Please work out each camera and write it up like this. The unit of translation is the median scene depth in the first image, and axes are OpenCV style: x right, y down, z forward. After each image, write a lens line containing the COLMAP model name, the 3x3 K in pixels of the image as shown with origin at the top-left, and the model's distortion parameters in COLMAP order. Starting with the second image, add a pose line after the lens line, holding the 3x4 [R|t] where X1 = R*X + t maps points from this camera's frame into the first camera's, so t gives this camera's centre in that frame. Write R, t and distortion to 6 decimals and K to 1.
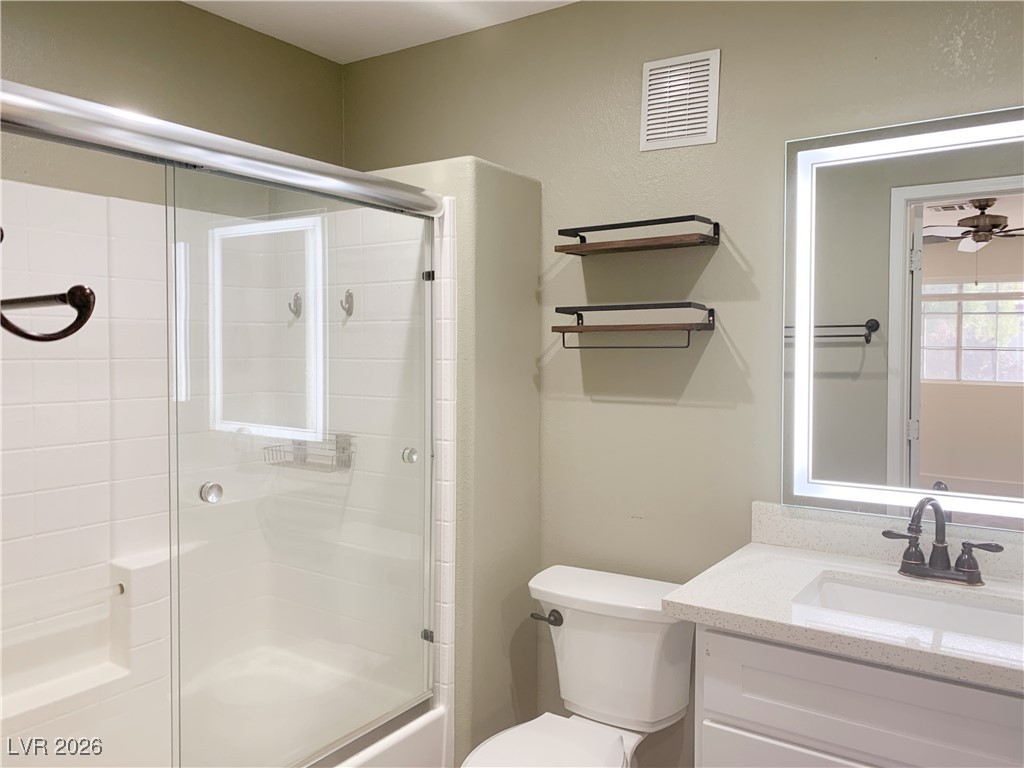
lens RADIAL K [[786.6, 0, 512.0], [0, 786.6, 384.0], [0, 0, 1]] dist [0.067900, -0.080468]
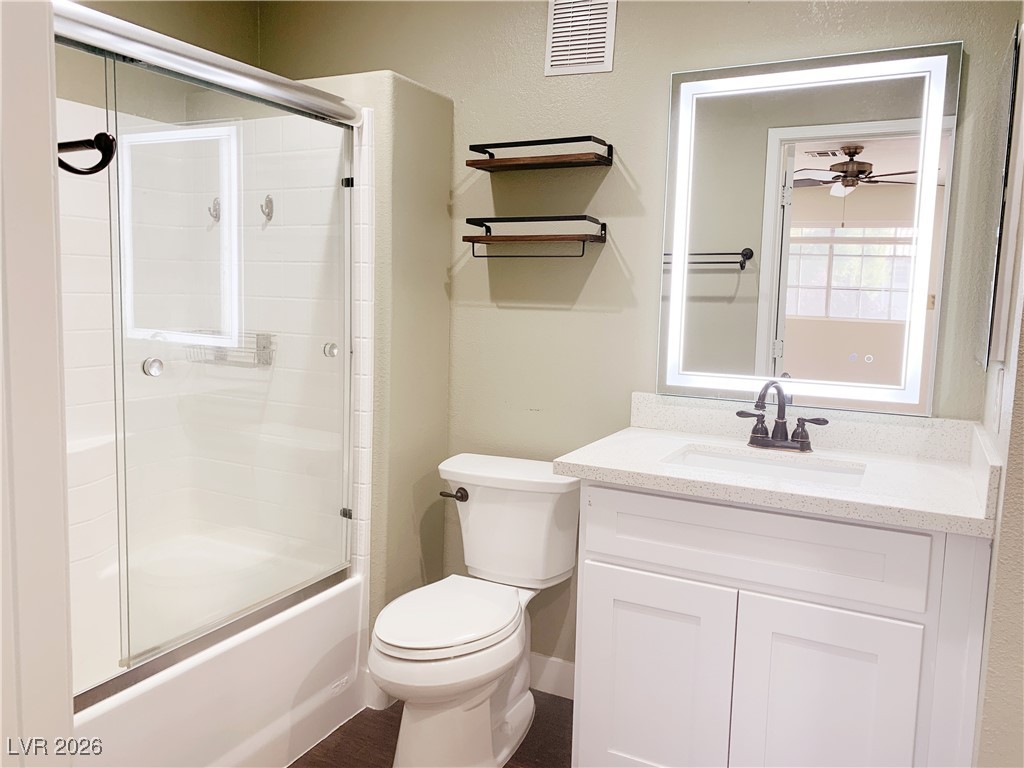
lens RADIAL K [[783.6, 0, 512.0], [0, 783.6, 384.0], [0, 0, 1]] dist [0.110461, -0.184578]
pose [[0.992415, 0.009785, 0.122542, -0.013316], [-0.018436, 0.997400, 0.069663, 0.055935], [-0.121542, -0.071394, 0.990015, -0.111361]]
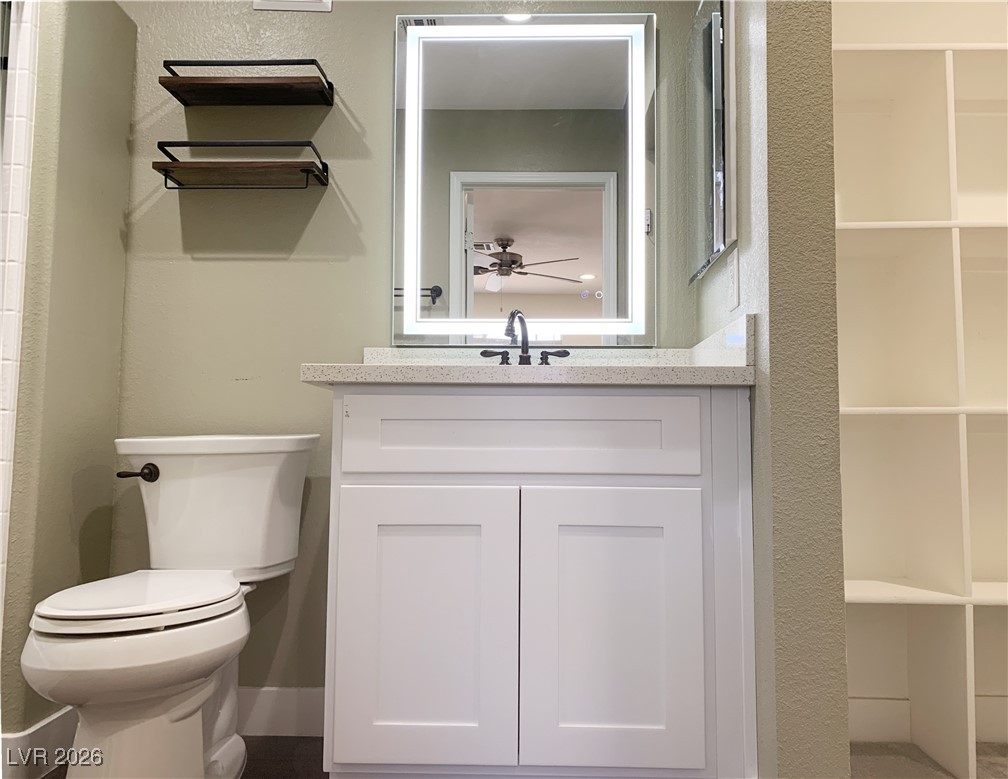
lens RADIAL K [[807.0, 0, 517.0], [0, 807.0, 409.9], [0, 0, 1]] dist [0.008515, -0.007547]
pose [[0.836144, 0.042631, 0.546851, -0.097657], [0.020985, 0.993759, -0.109557, 0.330690], [-0.548108, 0.103080, 0.830031, 0.020939]]
